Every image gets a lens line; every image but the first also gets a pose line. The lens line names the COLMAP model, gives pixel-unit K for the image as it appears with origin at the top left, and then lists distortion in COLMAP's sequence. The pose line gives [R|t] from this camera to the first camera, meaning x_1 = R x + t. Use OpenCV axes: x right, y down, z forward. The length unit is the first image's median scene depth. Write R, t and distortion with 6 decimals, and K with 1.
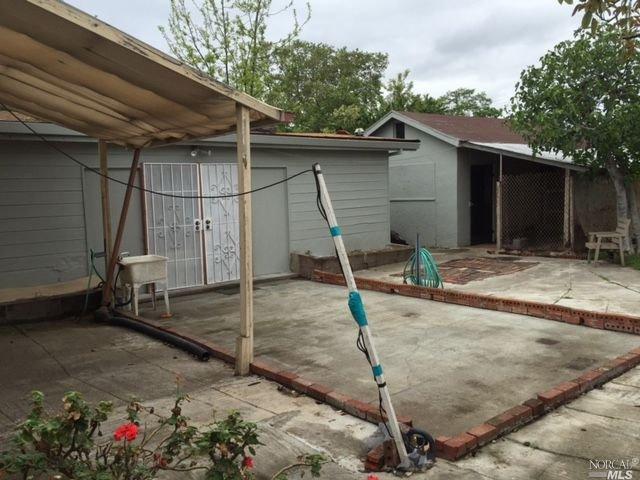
lens RADIAL K [[576.4, 0, 320.0], [0, 576.4, 240.0], [0, 0, 1]] dist [0.057370, 0.003196]
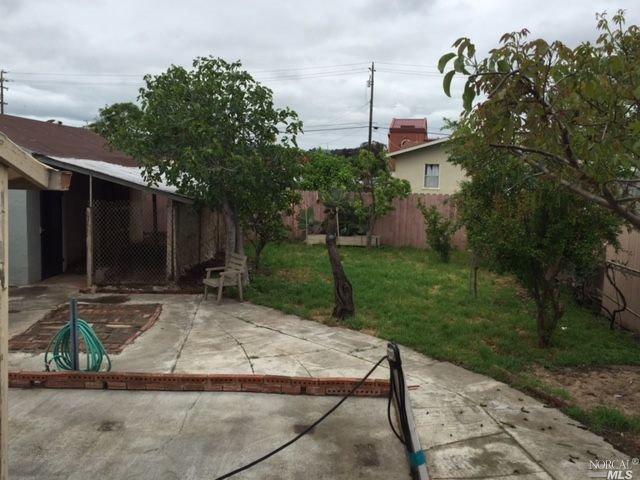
lens RADIAL K [[576.4, 0, 320.0], [0, 576.4, 240.0], [0, 0, 1]] dist [0.057370, 0.003196]
pose [[0.643655, -0.033807, 0.764569, -0.159430], [0.021282, 0.999428, 0.026276, -0.083124], [-0.765020, -0.000641, 0.644006, 0.227968]]
